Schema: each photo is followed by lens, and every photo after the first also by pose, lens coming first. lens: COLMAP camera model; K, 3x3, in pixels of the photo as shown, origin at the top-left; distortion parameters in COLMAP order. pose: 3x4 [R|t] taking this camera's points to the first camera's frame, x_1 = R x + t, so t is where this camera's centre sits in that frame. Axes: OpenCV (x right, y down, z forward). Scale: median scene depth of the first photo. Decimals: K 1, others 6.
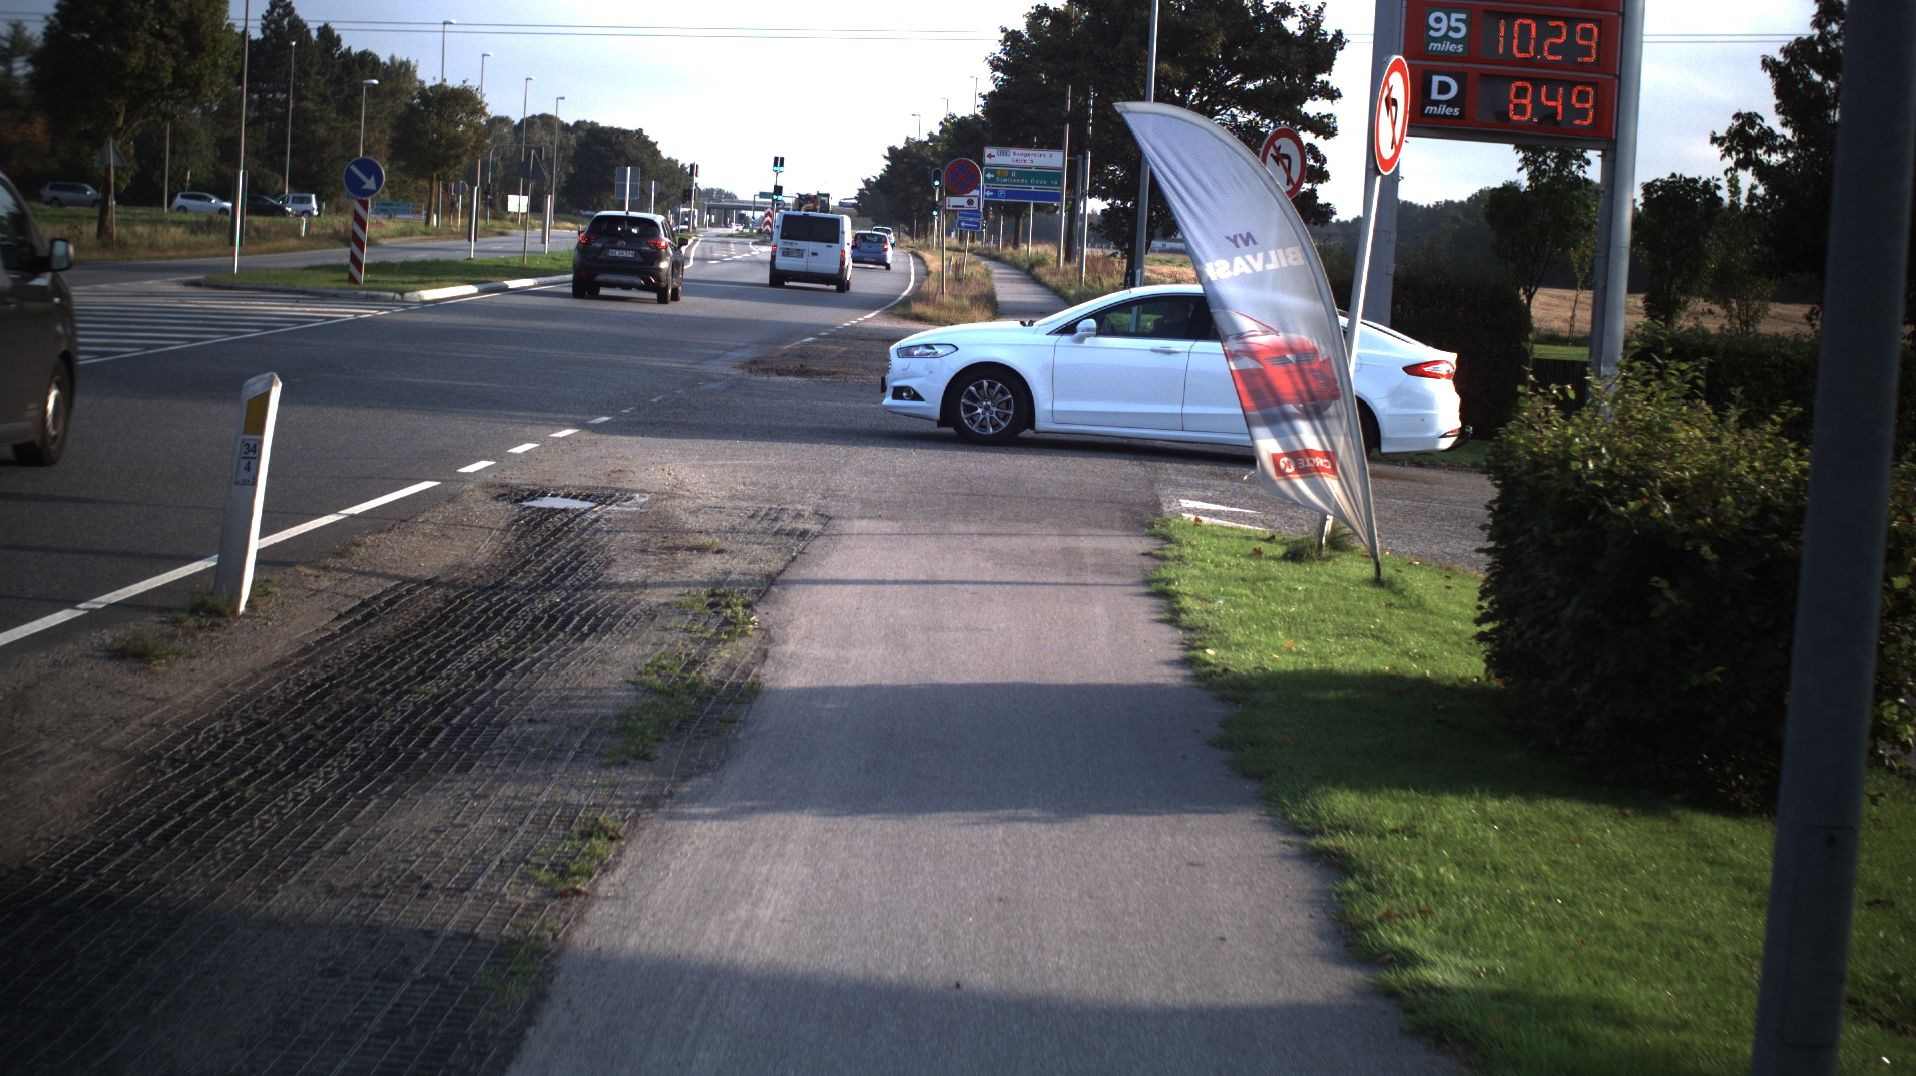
lens RADIAL K [[3540.5, 0, 958.0], [0, 3540.5, 538.0], [0, 0, 1]] dist [-0.255455, 0.190733]
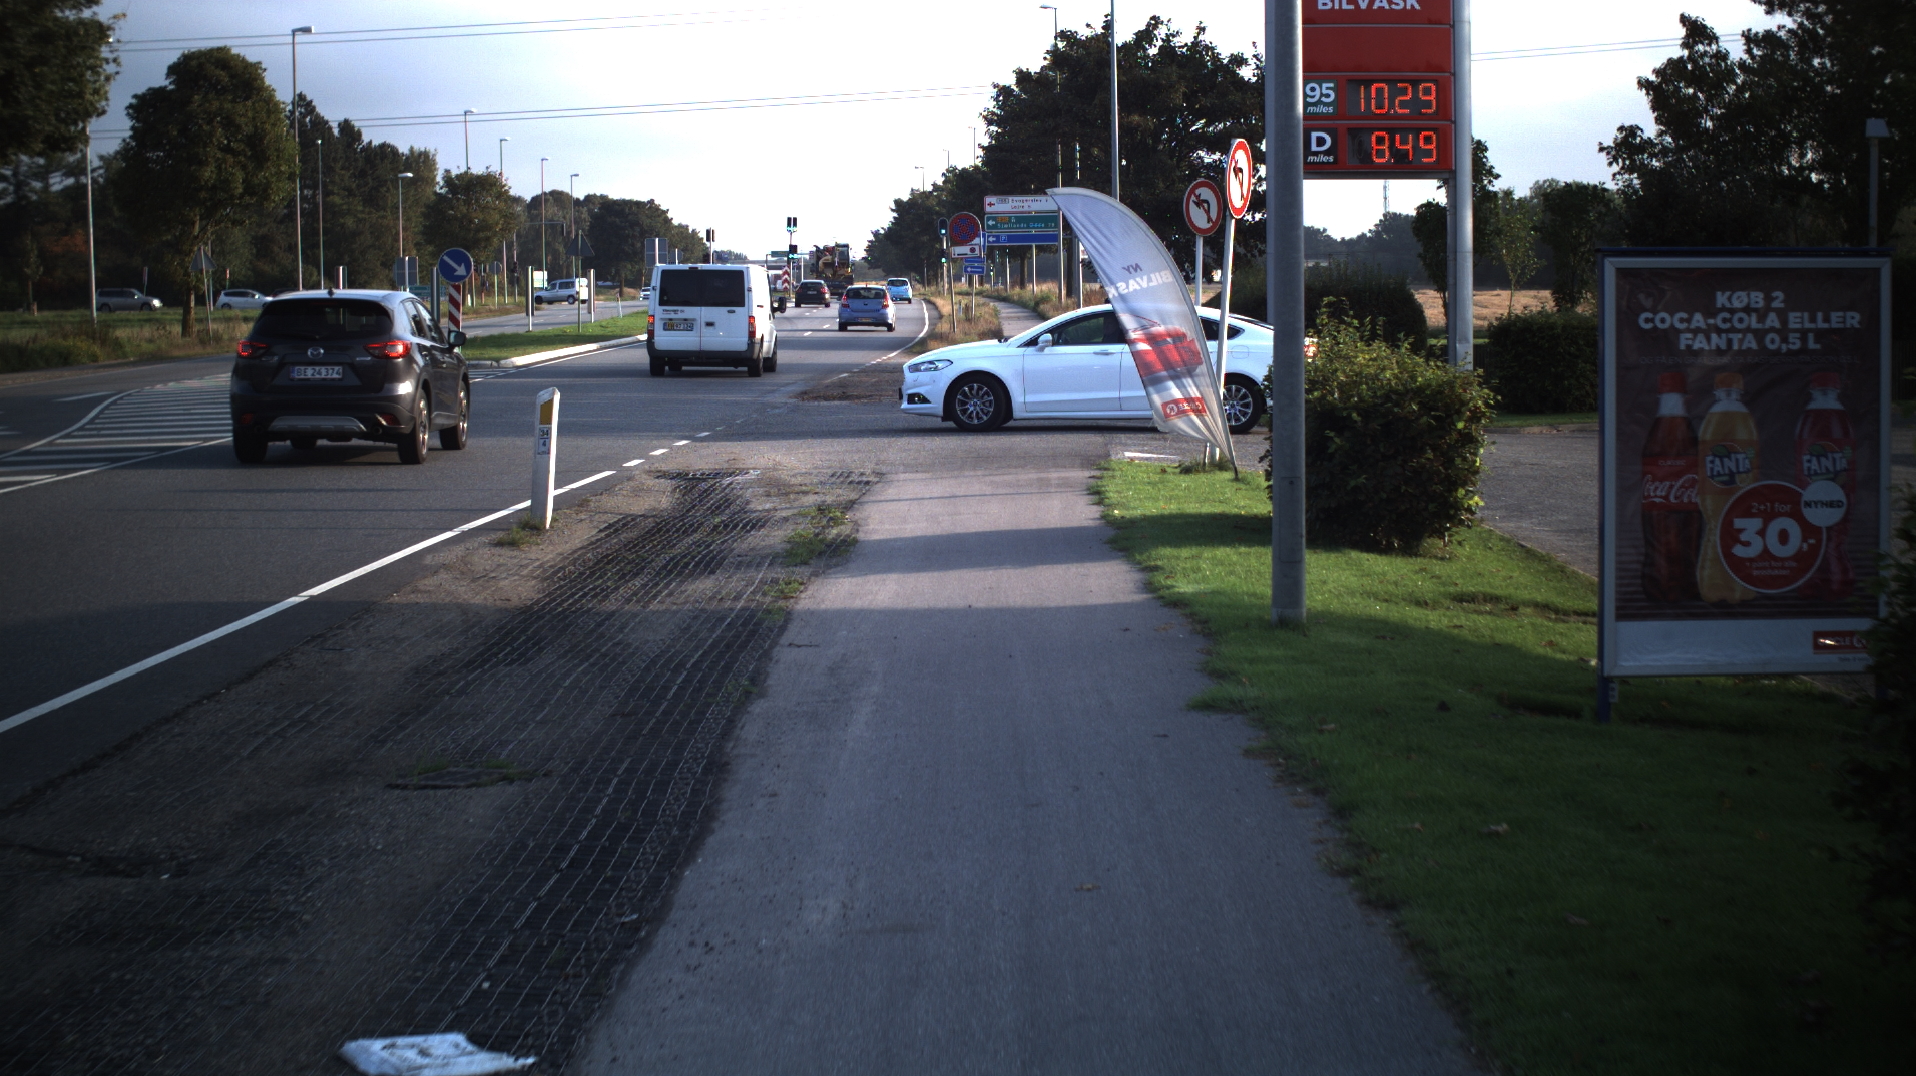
lens RADIAL K [[3540.5, 0, 958.0], [0, 3540.5, 538.0], [0, 0, 1]] dist [-0.255455, 0.190733]
pose [[0.997507, -0.070096, -0.008172, 0.001122], [0.069986, 0.997463, -0.013046, 0.008838], [0.009066, 0.012442, 0.999881, -0.101228]]
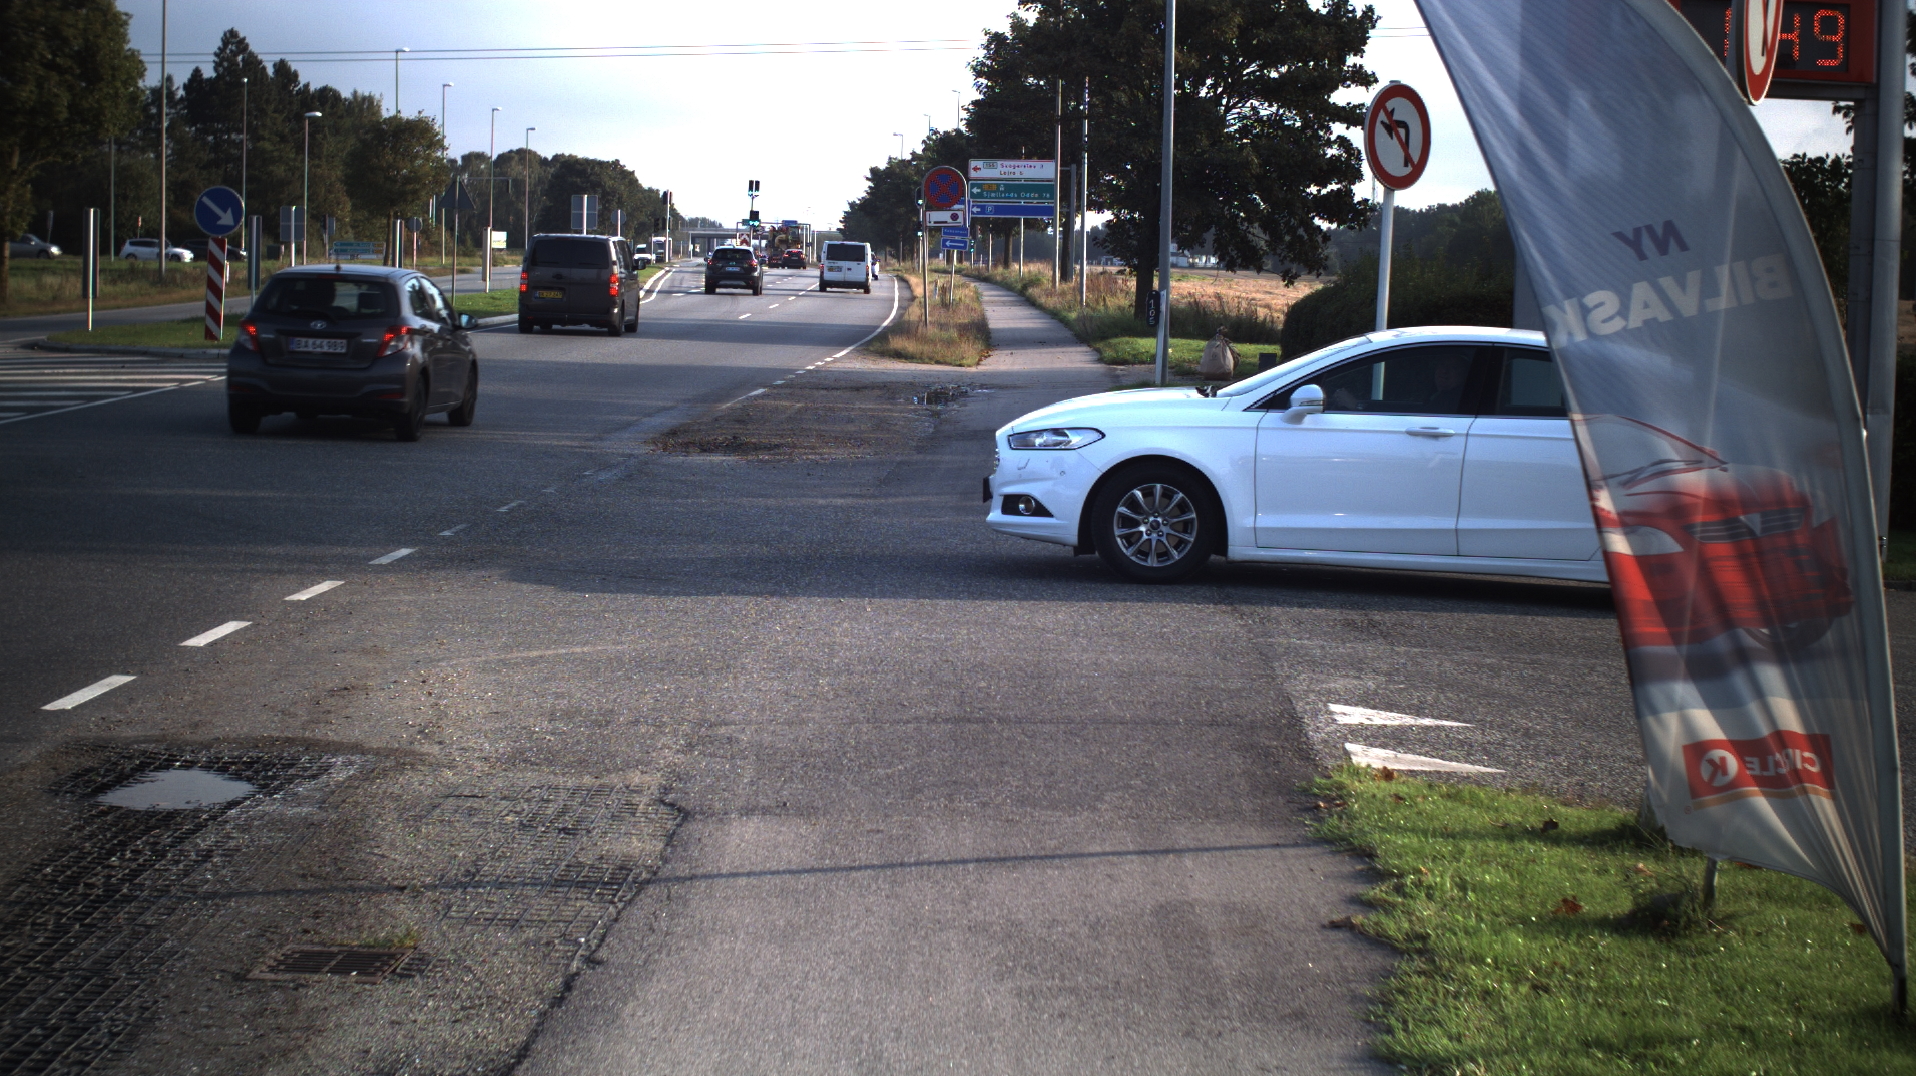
lens RADIAL K [[3540.5, 0, 958.0], [0, 3540.5, 538.0], [0, 0, 1]] dist [-0.255455, 0.190733]
pose [[0.999407, -0.034429, 0.000482, 0.000859], [0.034431, 0.999389, -0.005954, -0.008531], [-0.000277, 0.005967, 0.999982, 0.101130]]
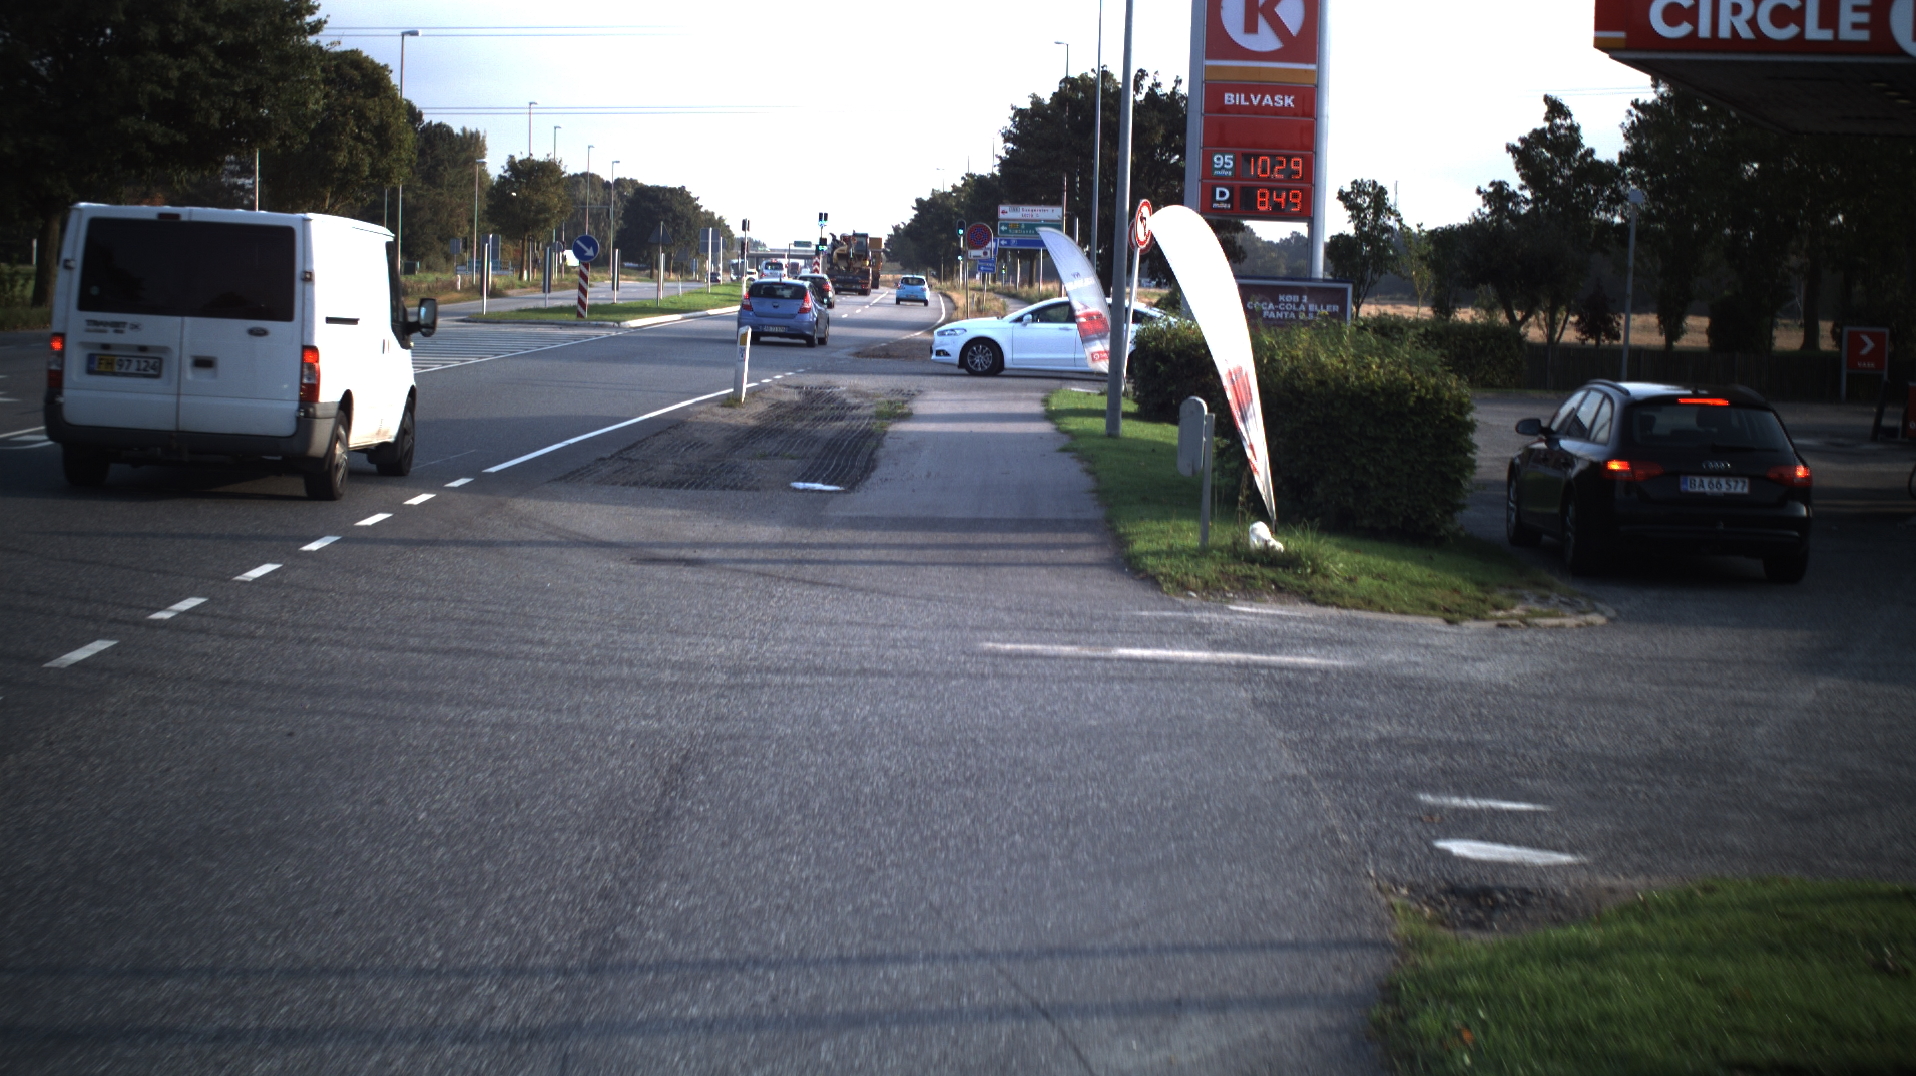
lens RADIAL K [[3540.5, 0, 958.0], [0, 3540.5, 538.0], [0, 0, 1]] dist [-0.255455, 0.190733]
pose [[0.999641, -0.025259, -0.008963, 0.001700], [0.025150, 0.999611, -0.012069, 0.026173], [0.009264, 0.011839, 0.999887, -0.303346]]
